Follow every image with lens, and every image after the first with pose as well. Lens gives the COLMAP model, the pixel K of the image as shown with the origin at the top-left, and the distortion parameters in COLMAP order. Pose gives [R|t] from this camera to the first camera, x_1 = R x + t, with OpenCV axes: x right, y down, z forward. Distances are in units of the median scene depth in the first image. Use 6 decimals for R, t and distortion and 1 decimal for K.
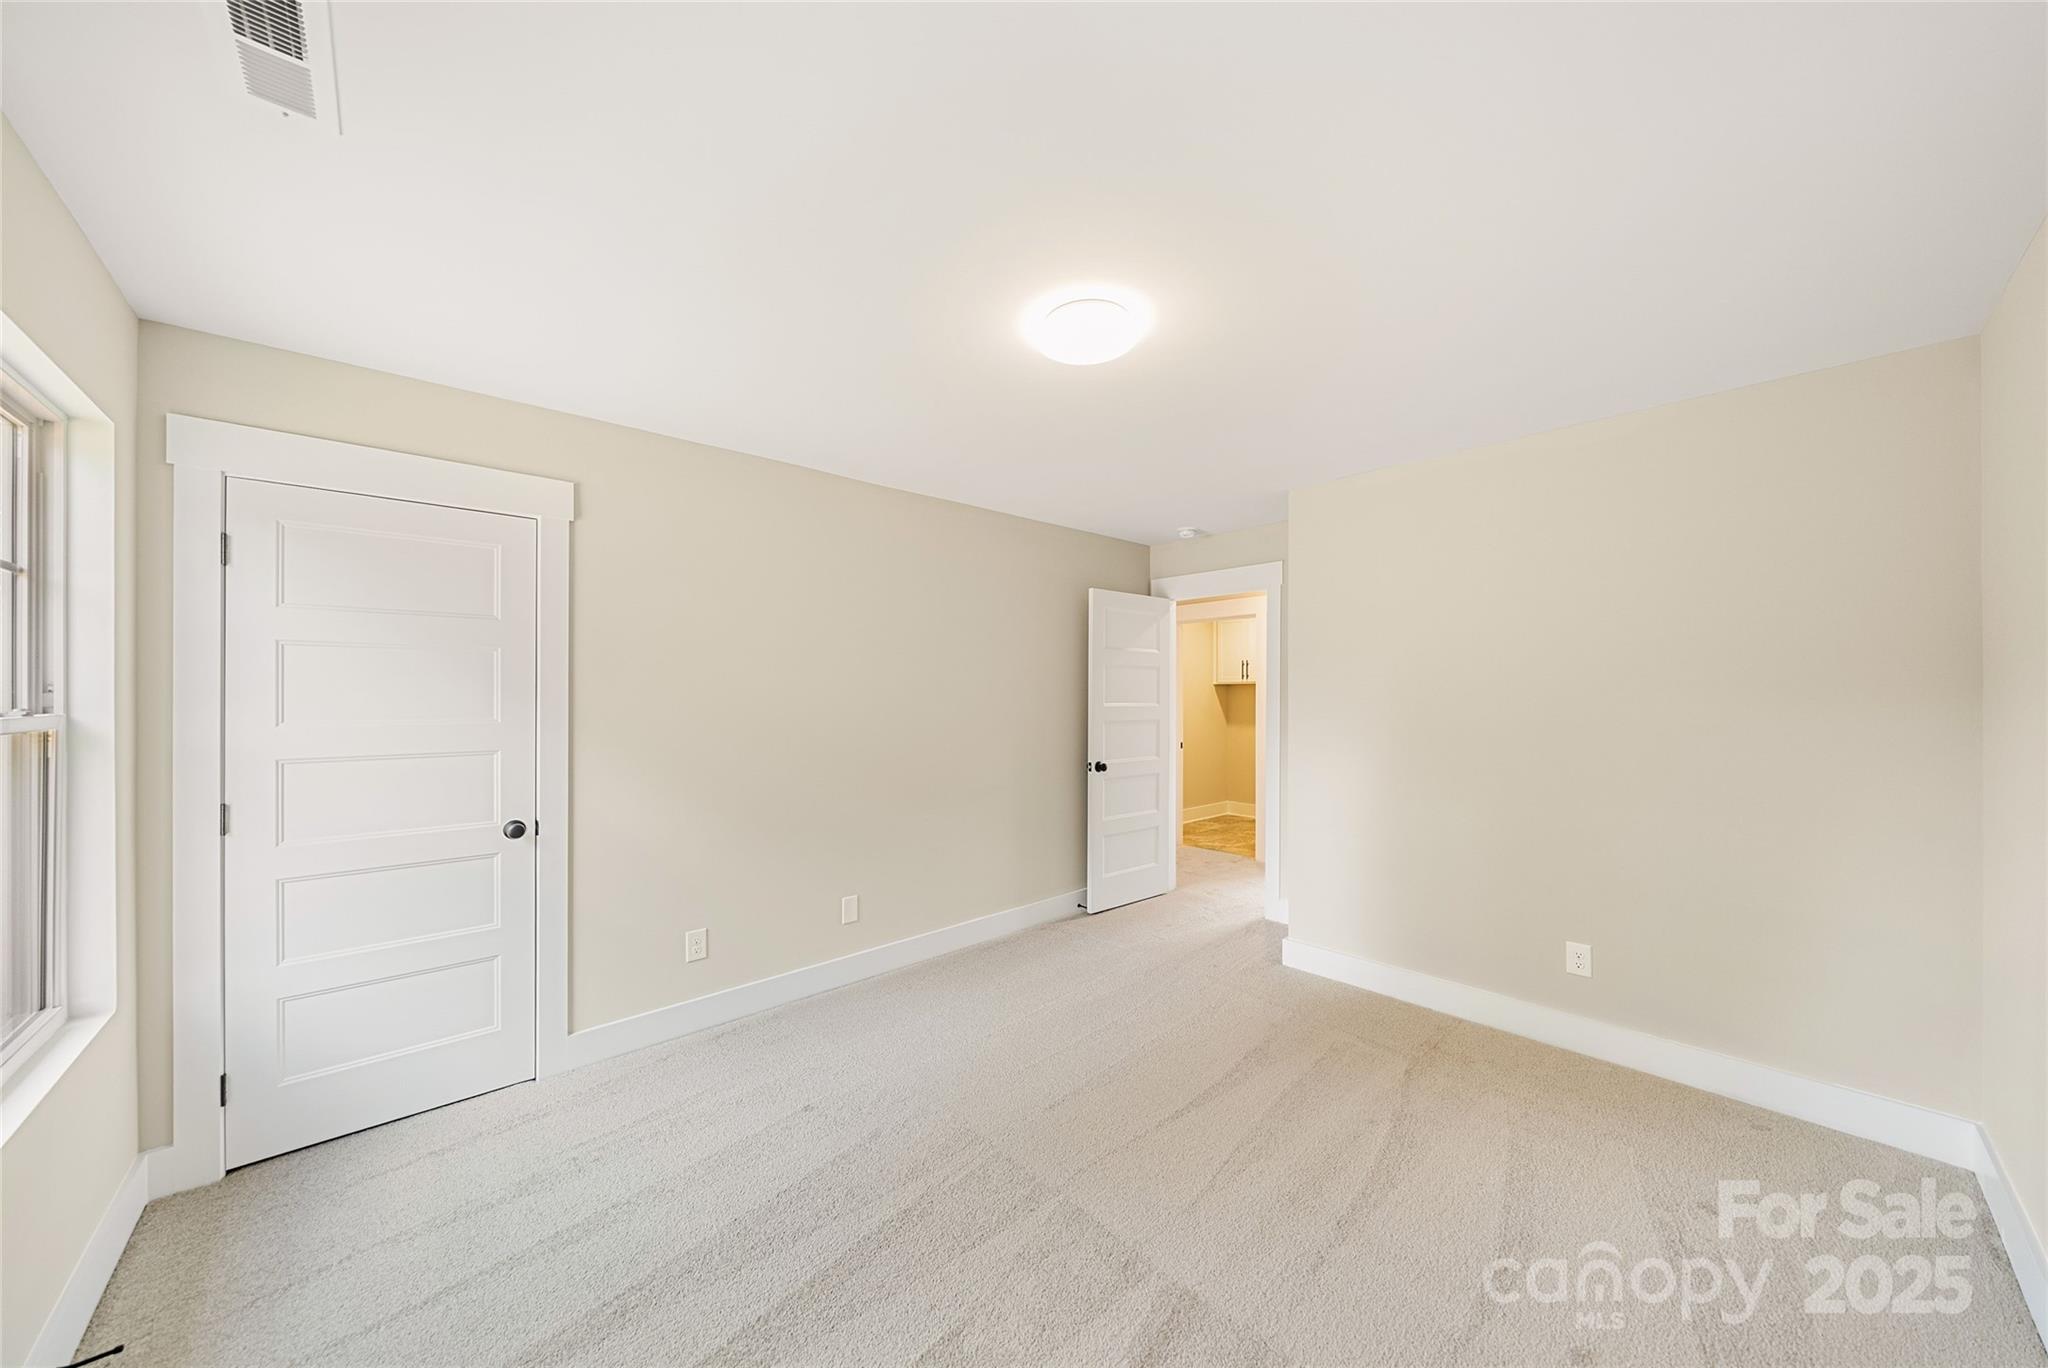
lens RADIAL K [[700.9, 0, 1021.1], [0, 700.9, 691.5], [0, 0, 1]] dist [0.001395, 0.000067]
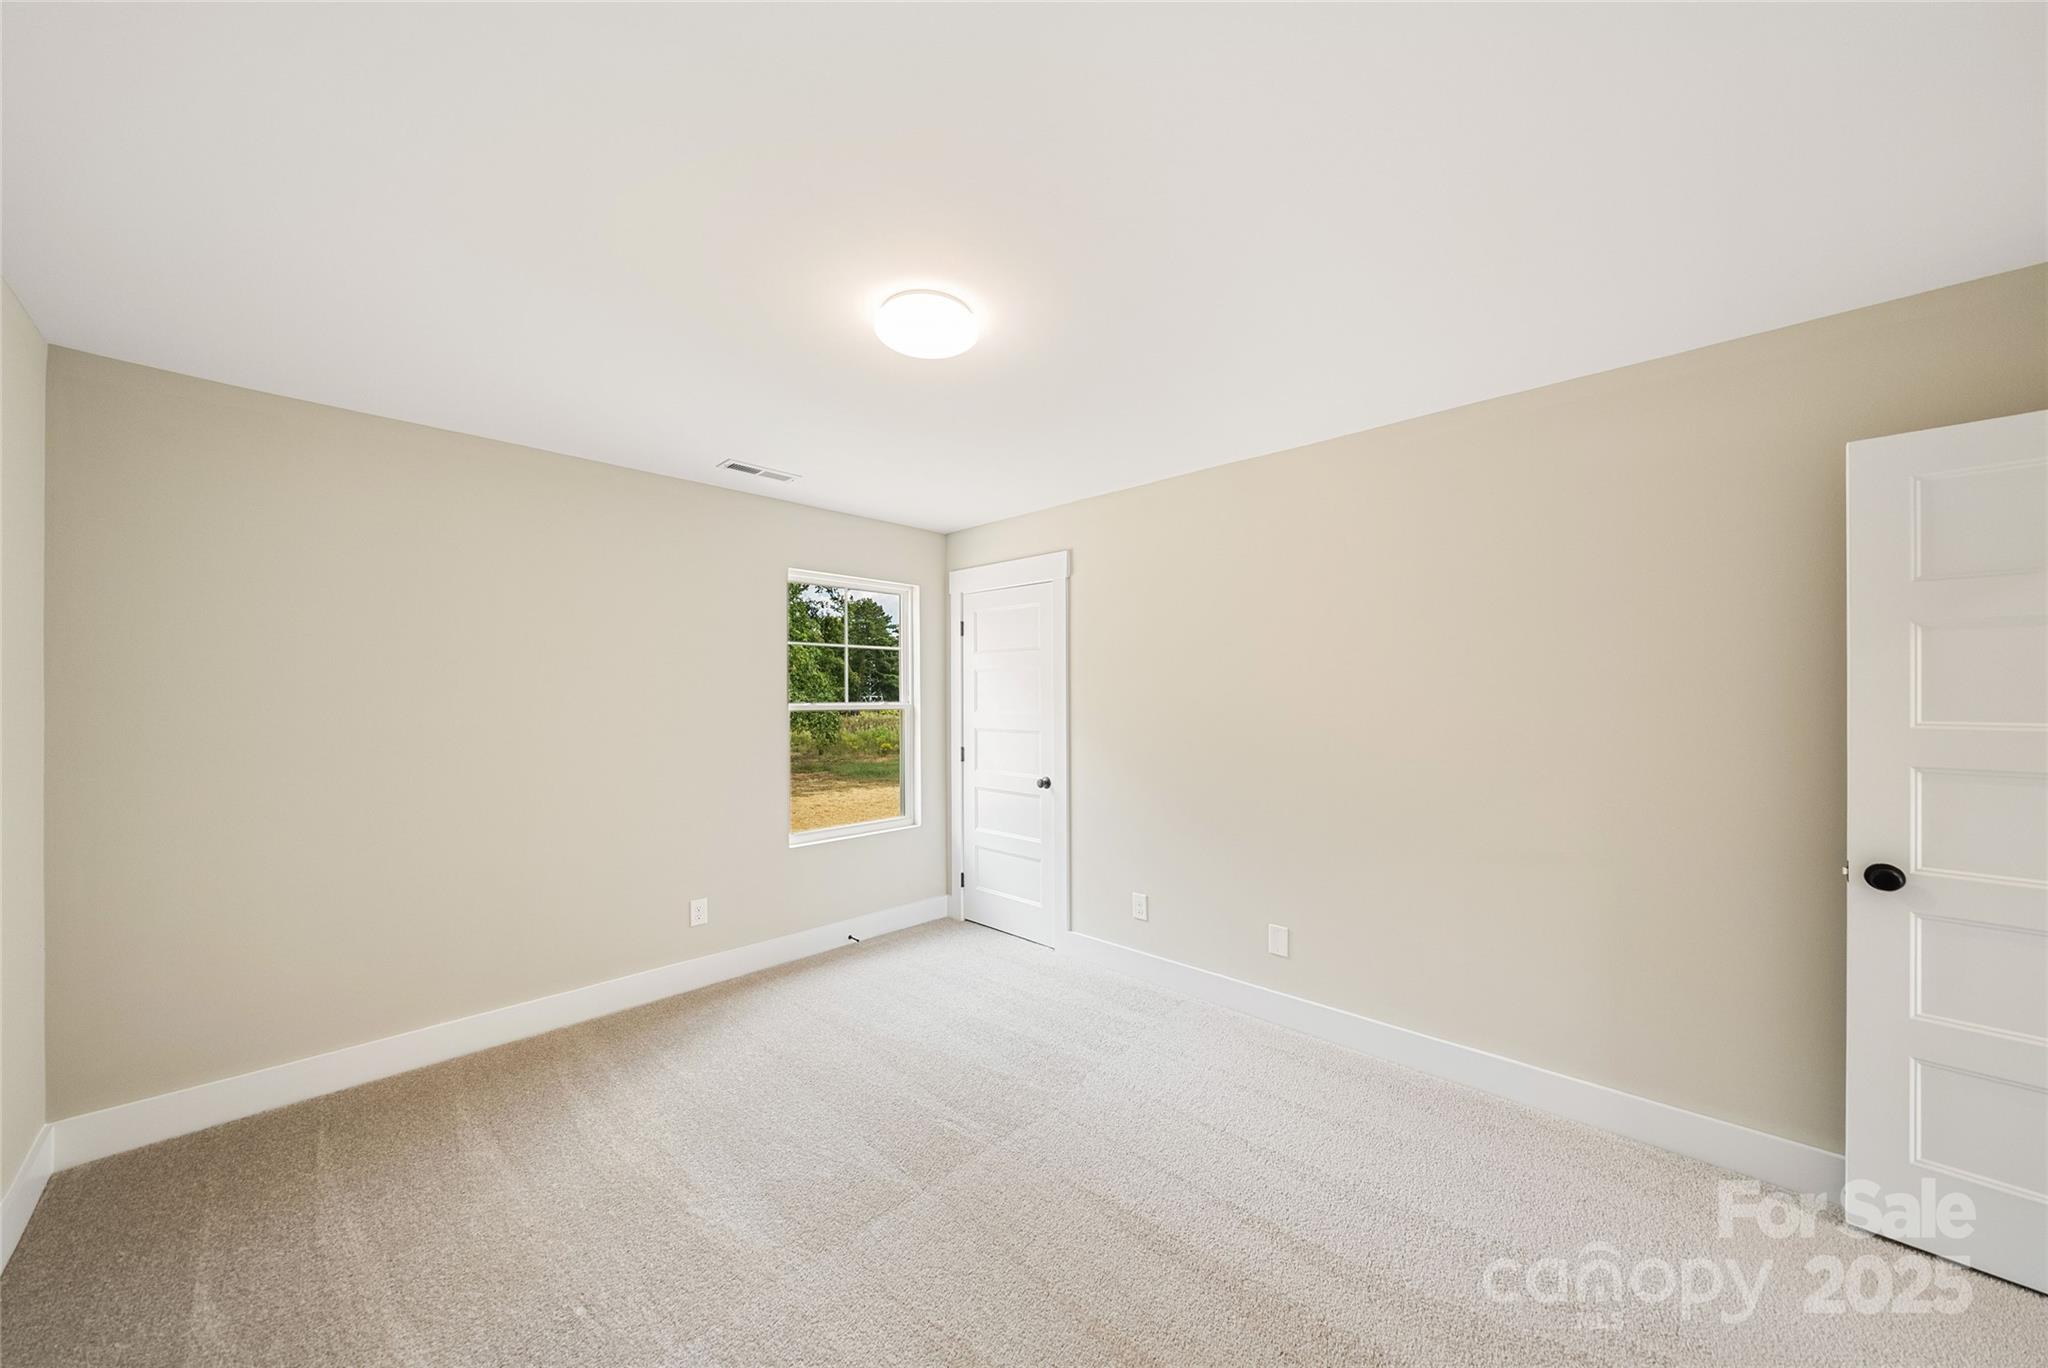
lens RADIAL K [[700.9, 0, 1021.1], [0, 700.9, 691.5], [0, 0, 1]] dist [0.001395, 0.000067]
pose [[0.075230, -0.002248, -0.997164, 0.830488], [0.006865, 0.999975, -0.001736, -0.004343], [0.997143, -0.006715, 0.075244, 0.828653]]
